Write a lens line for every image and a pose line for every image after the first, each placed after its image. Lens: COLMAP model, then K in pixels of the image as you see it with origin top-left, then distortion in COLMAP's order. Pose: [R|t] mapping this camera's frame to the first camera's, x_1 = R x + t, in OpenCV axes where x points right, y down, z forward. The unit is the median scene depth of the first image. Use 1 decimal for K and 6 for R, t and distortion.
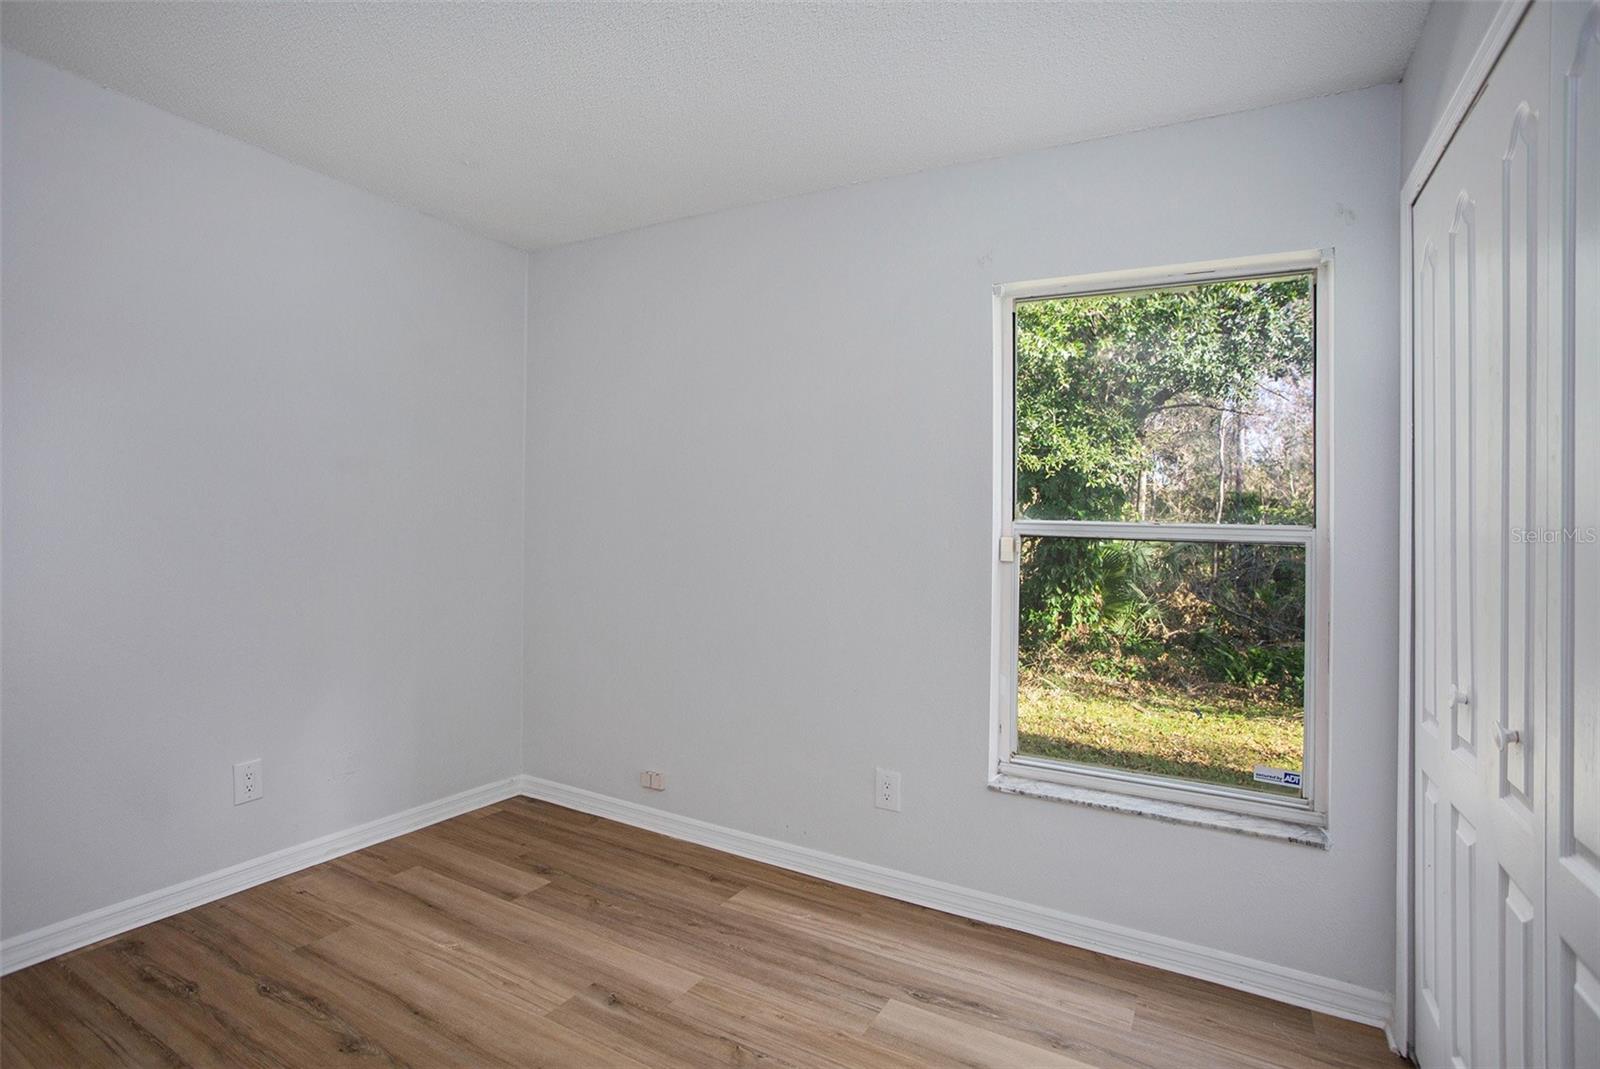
lens RADIAL K [[802.5, 0, 788.2], [0, 802.5, 531.0], [0, 0, 1]] dist [-0.074325, 0.041793]
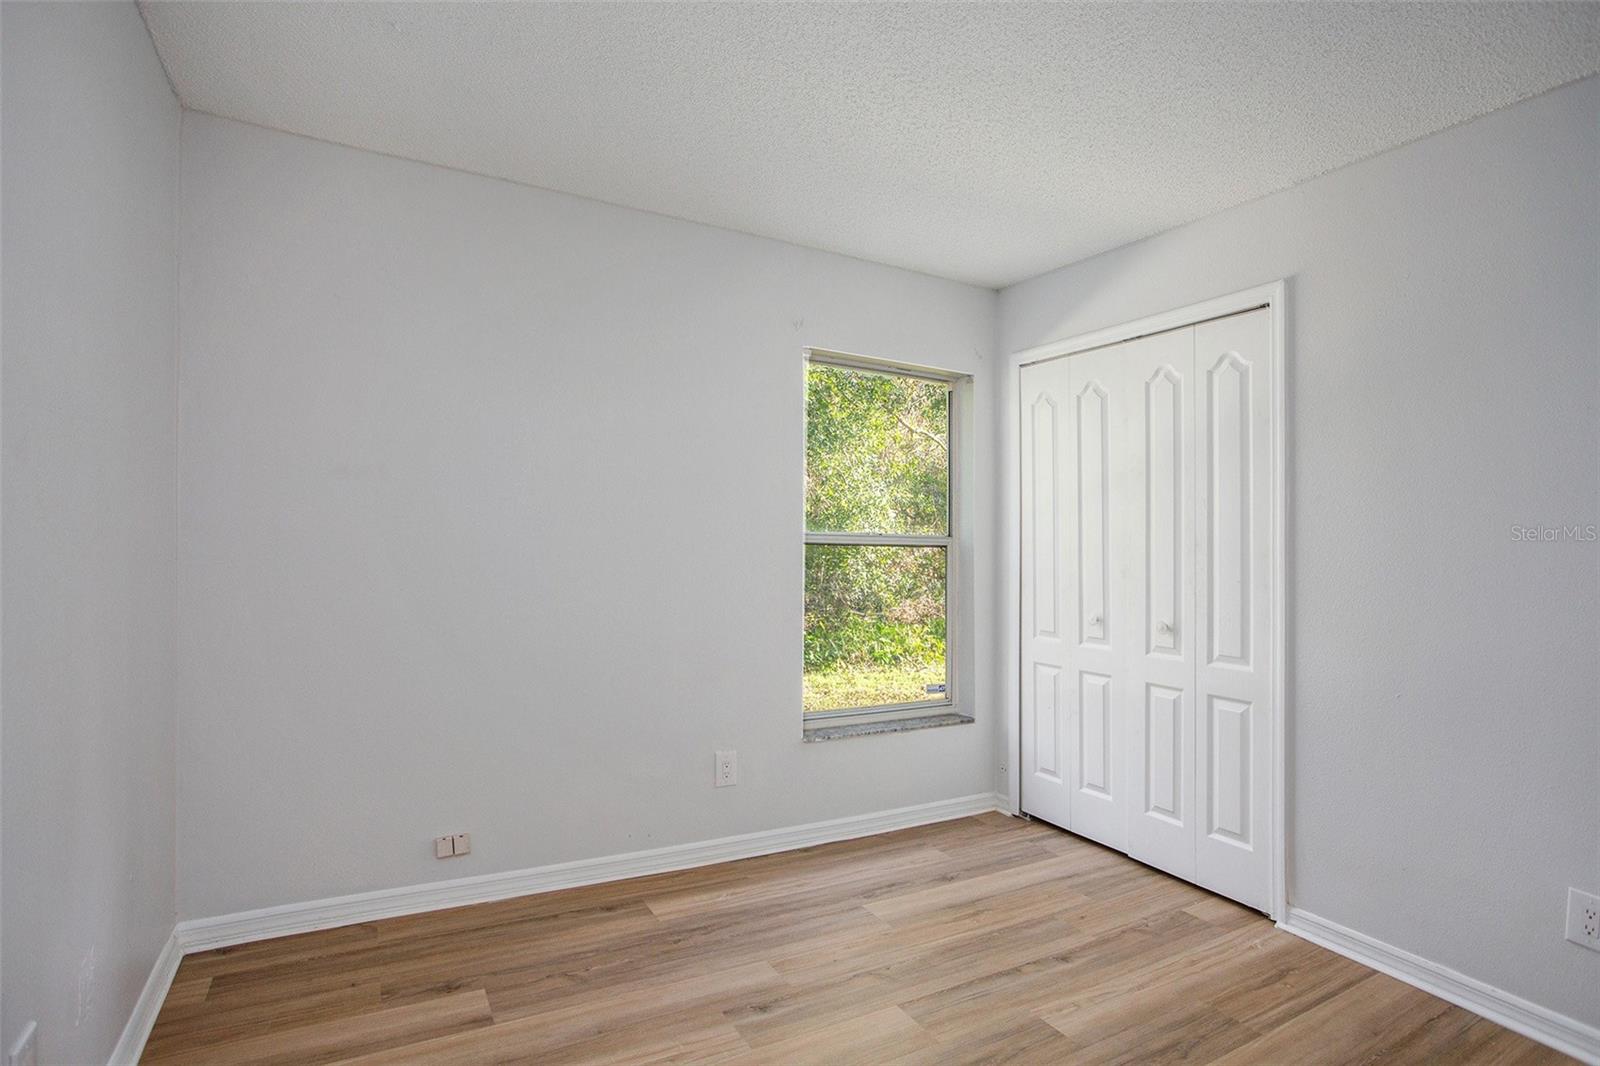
lens RADIAL K [[799.1, 0, 795.9], [0, 799.1, 533.9], [0, 0, 1]] dist [-0.091732, 0.042263]
pose [[0.521516, -0.005064, 0.853226, -0.840273], [0.003387, 0.999987, 0.003865, -0.013452], [-0.853234, 0.000874, 0.521527, 0.350367]]
